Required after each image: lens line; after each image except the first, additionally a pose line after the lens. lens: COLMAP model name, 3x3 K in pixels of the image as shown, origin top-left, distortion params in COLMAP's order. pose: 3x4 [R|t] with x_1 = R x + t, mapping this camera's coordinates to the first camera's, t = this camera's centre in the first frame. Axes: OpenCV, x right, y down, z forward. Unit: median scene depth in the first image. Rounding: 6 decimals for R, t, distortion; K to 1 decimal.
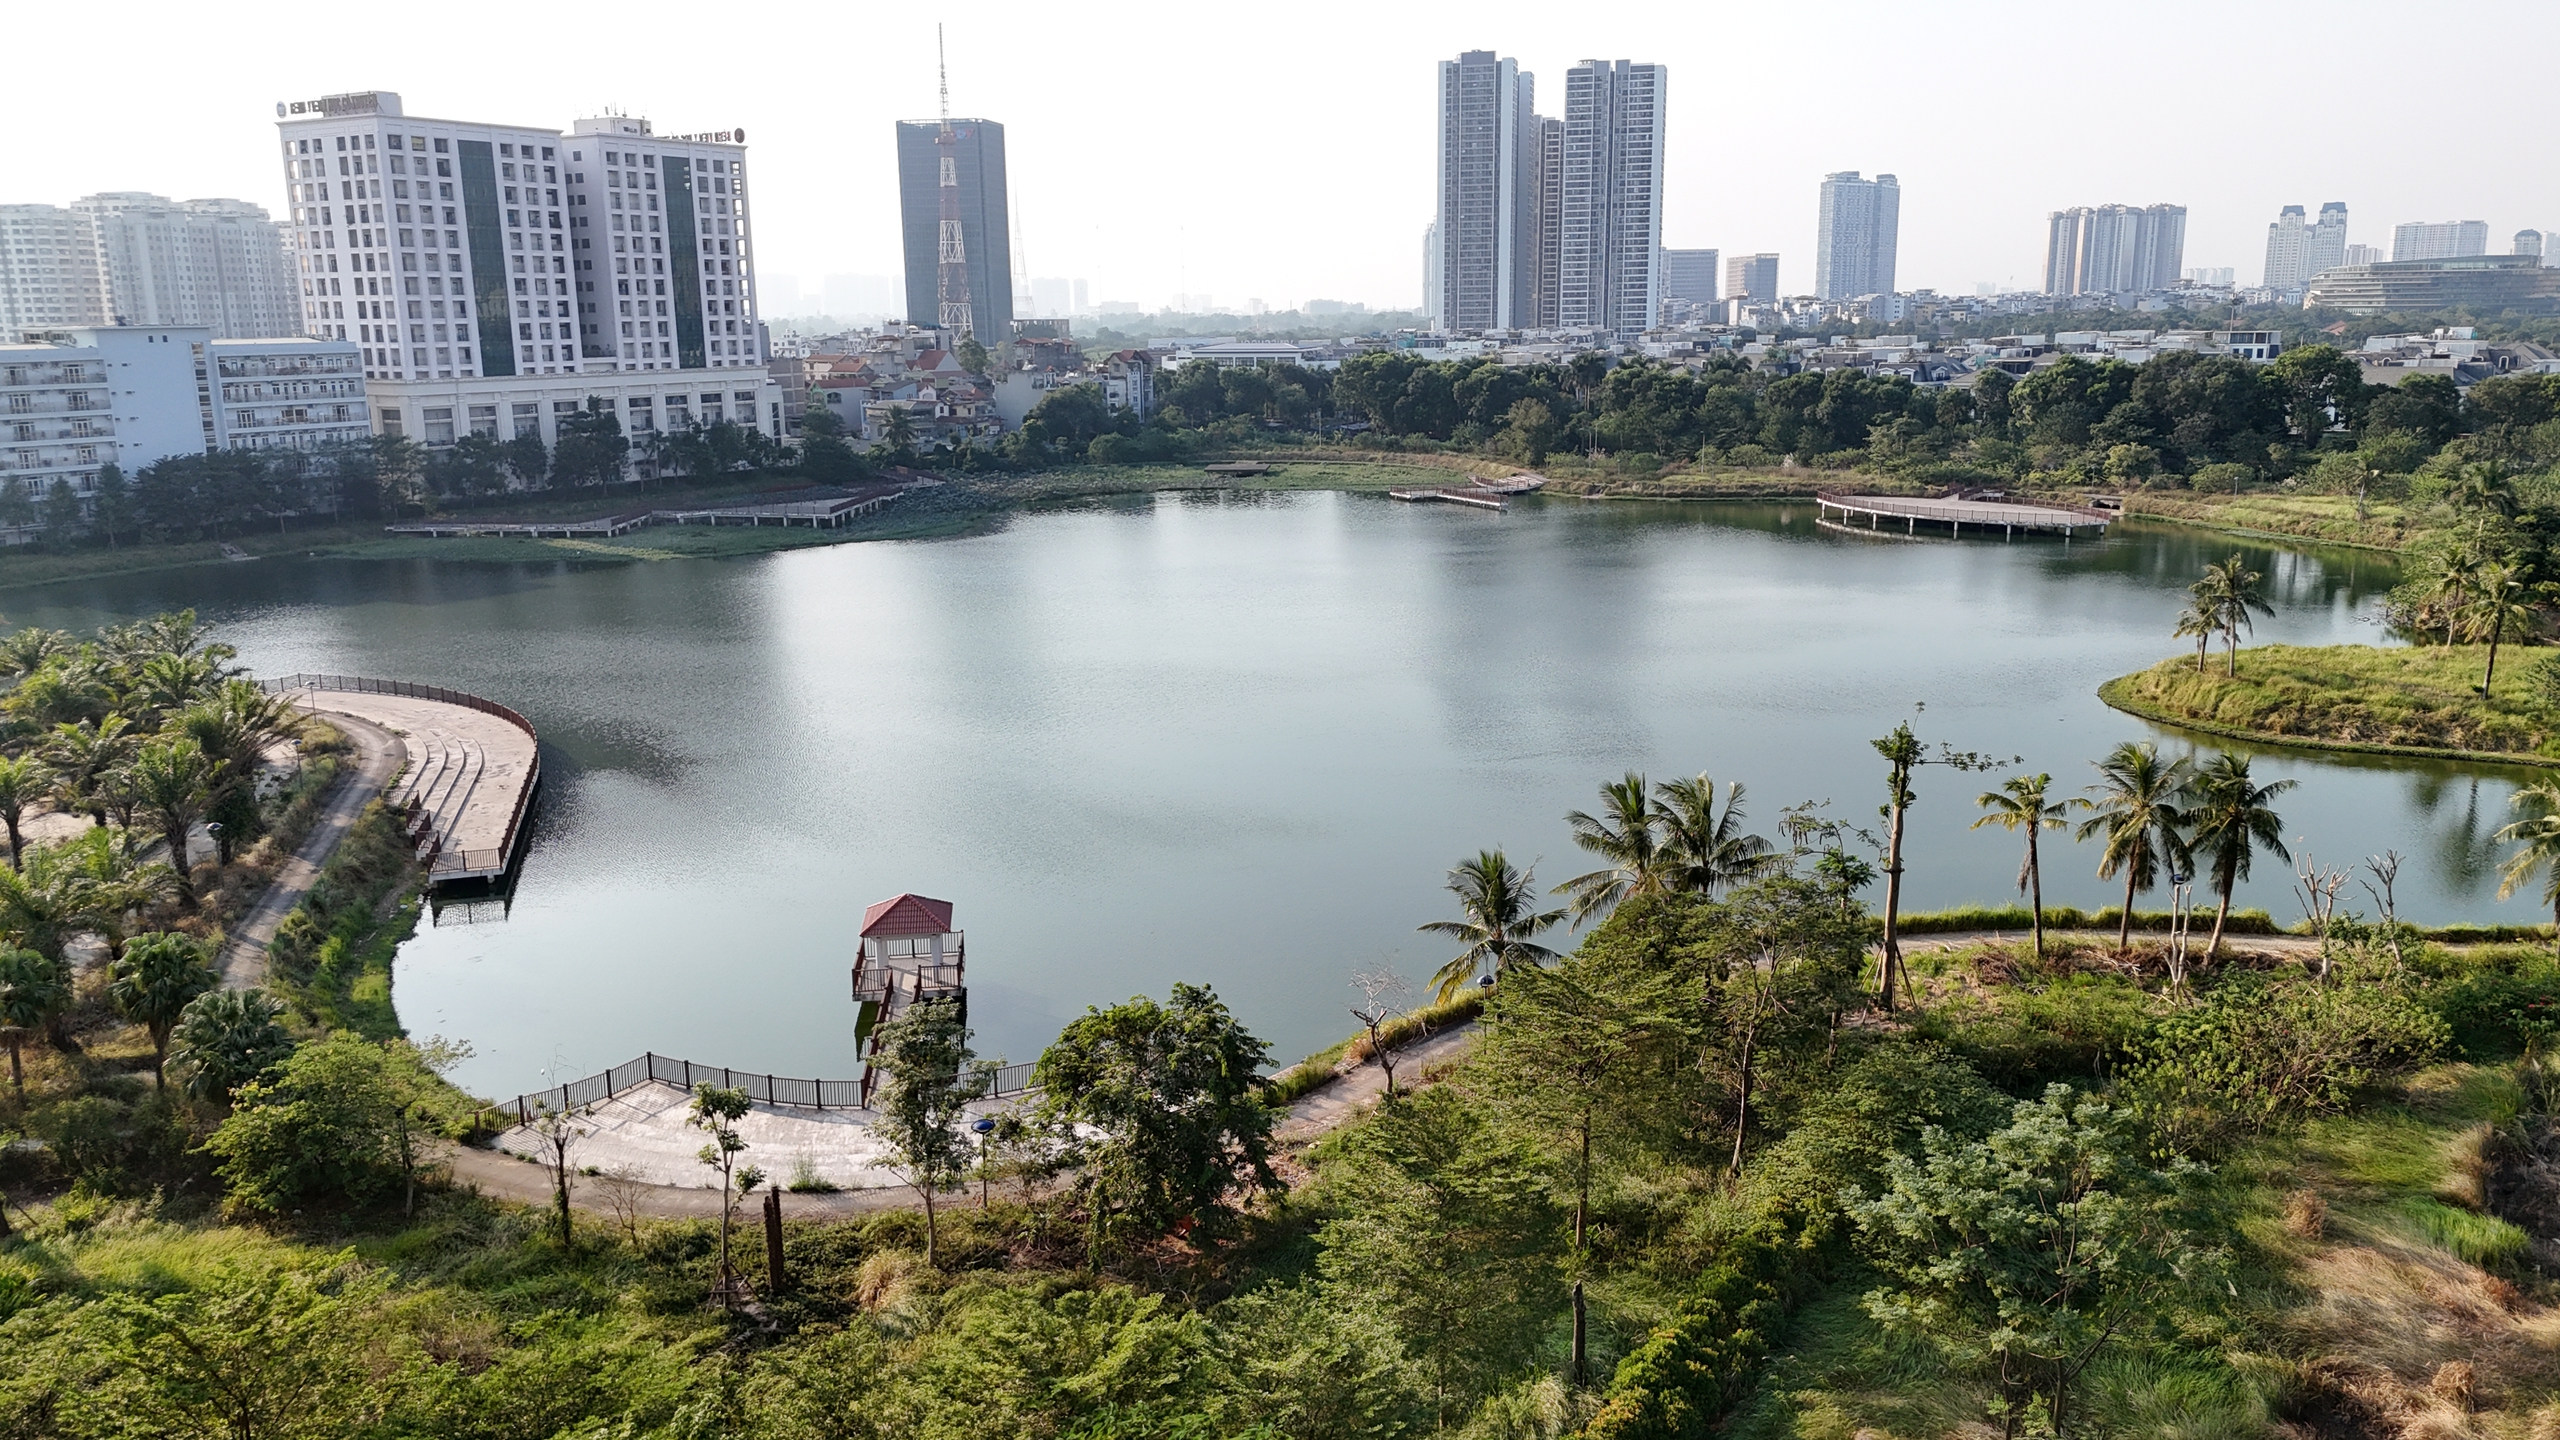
lens RADIAL K [[1868.1, 0, 1285.0], [0, 1868.1, 689.4], [0, 0, 1]] dist [0.064195, -0.049838]
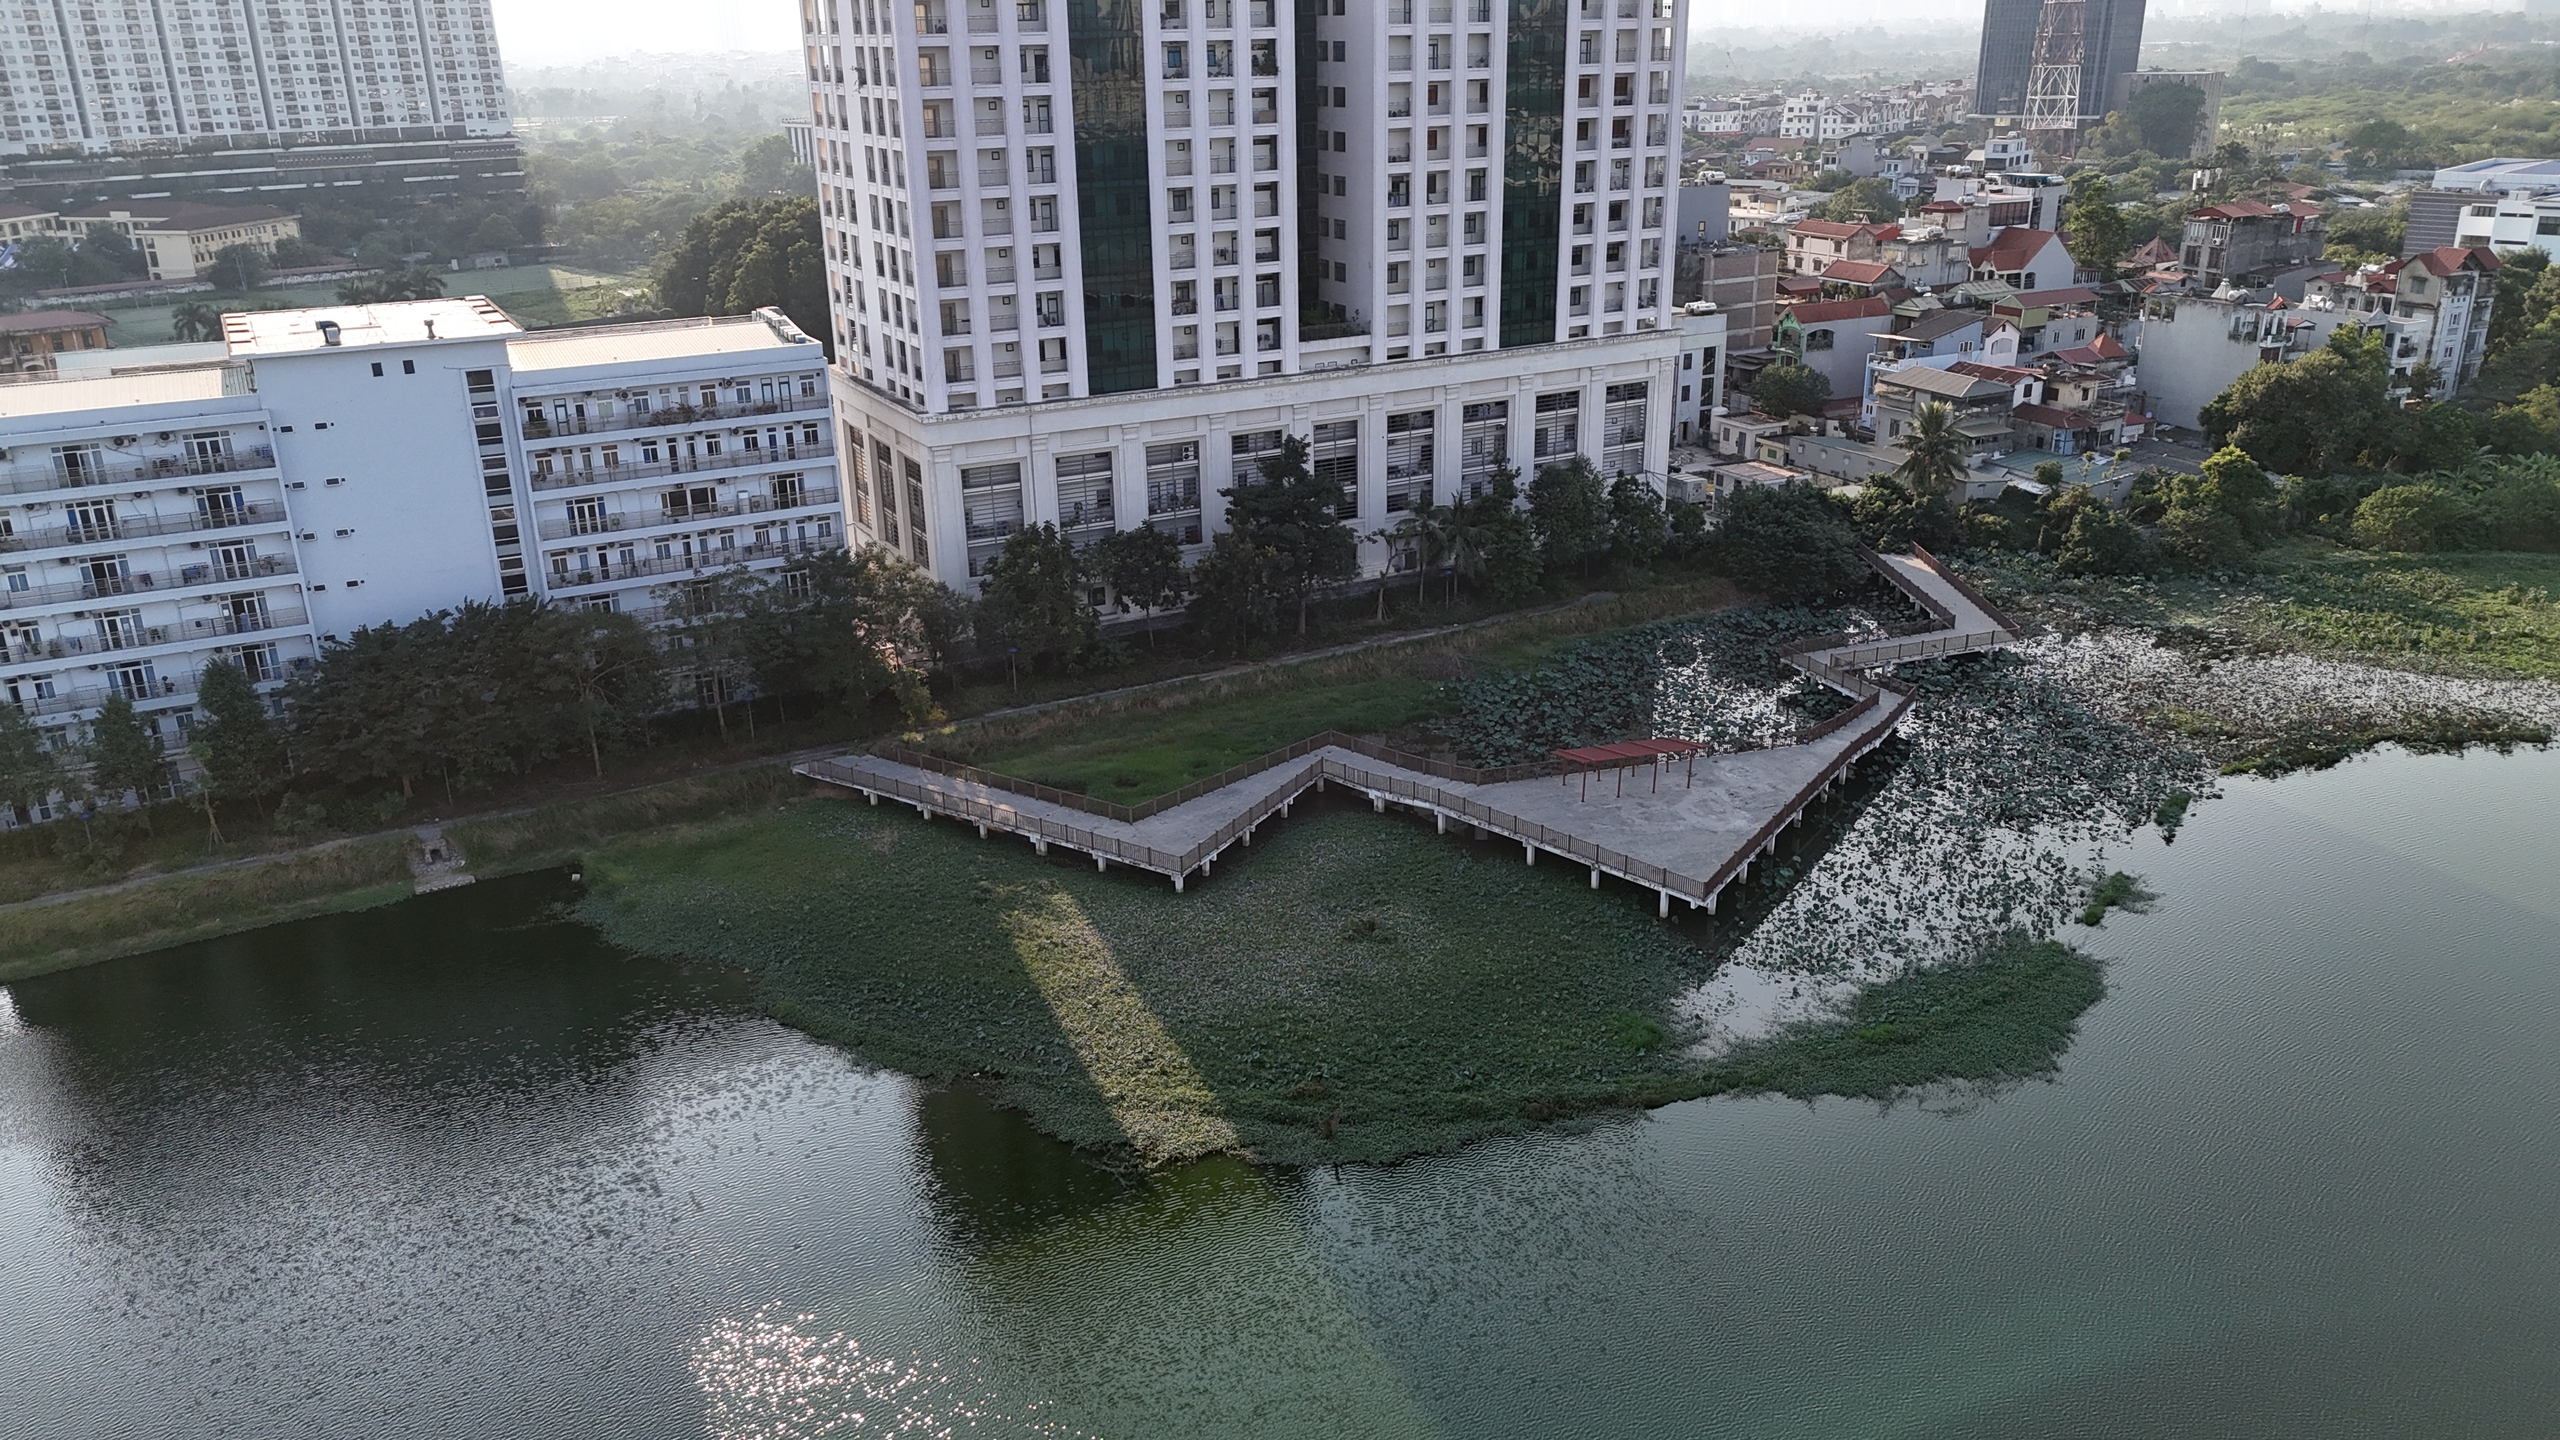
lens RADIAL K [[1888.1, 0, 1280.0], [0, 1888.1, 720.0], [0, 0, 1]] dist [0.060461, -0.048045]
pose [[0.866864, 0.171495, -0.468120, -0.129689], [-0.095113, 0.978616, 0.182384, -0.172585], [0.489388, -0.113578, 0.864638, 0.567891]]
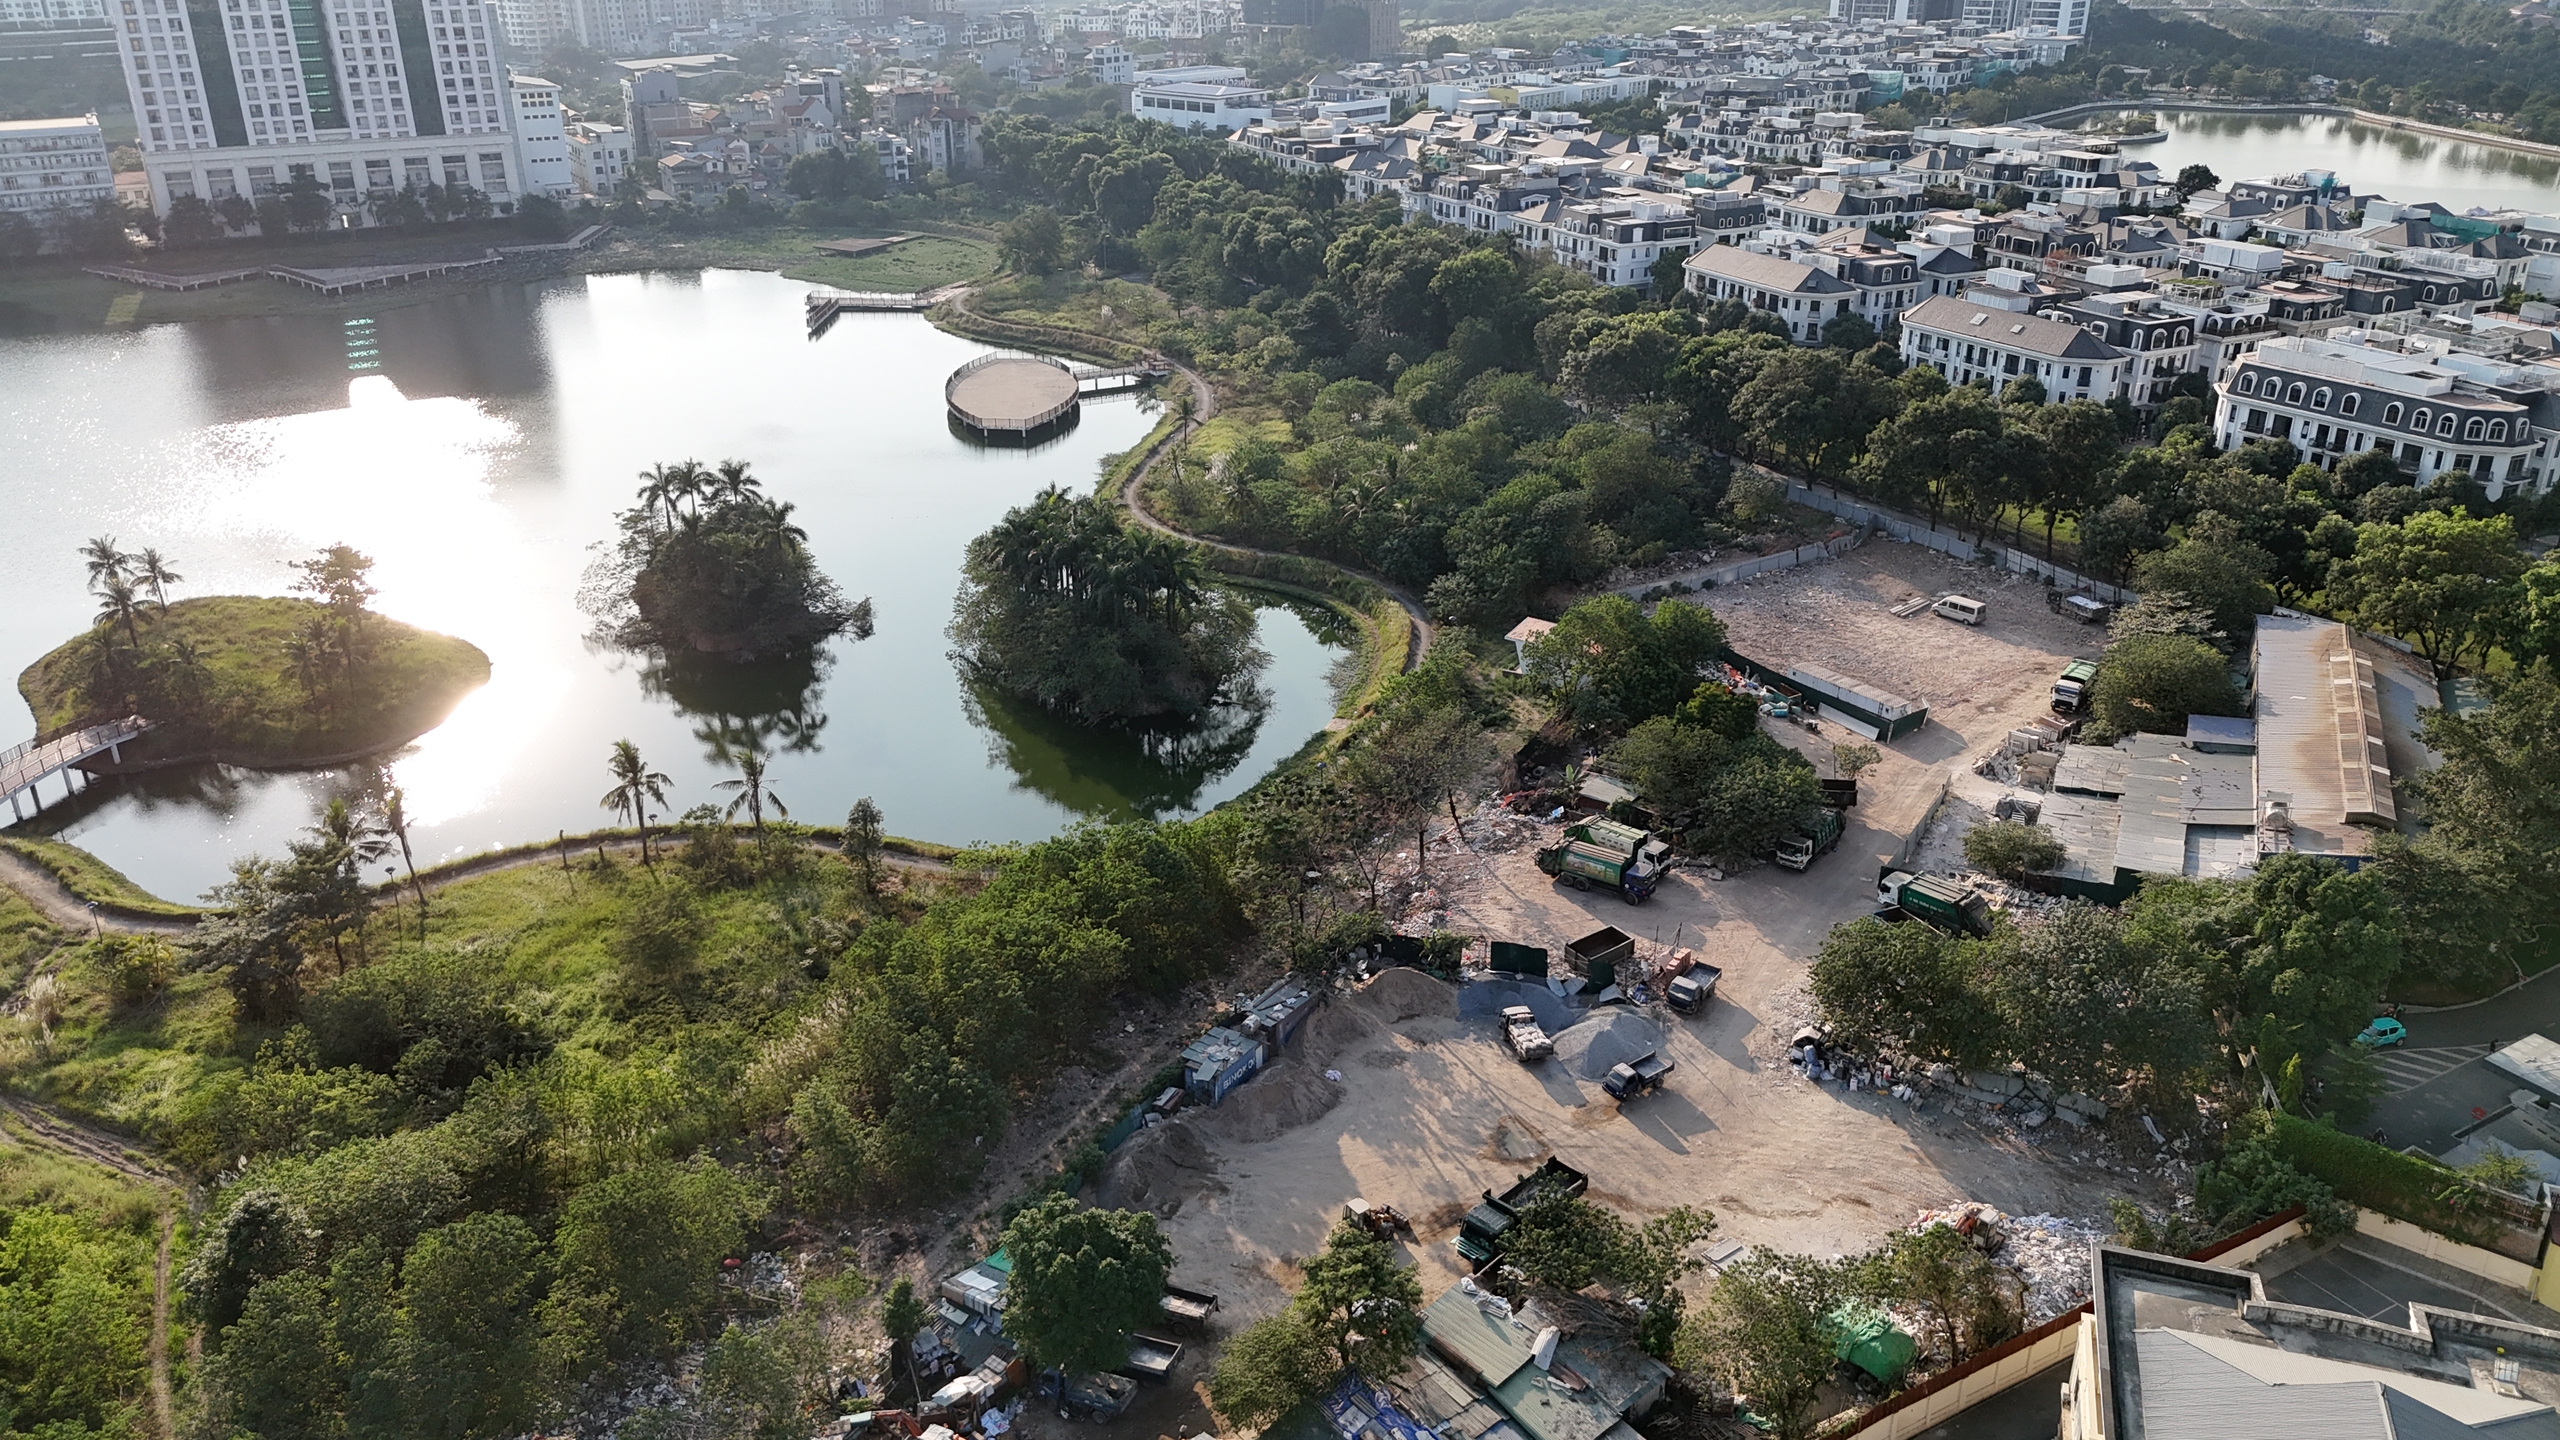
lens RADIAL K [[1876.3, 0, 1284.5], [0, 1876.3, 715.9], [0, 0, 1]] dist [0.073509, -0.082172]
pose [[0.894526, 0.191705, -0.403823, 0.846912], [-0.101688, 0.966956, 0.233787, -0.163861], [0.435297, -0.168064, 0.884461, 0.066223]]
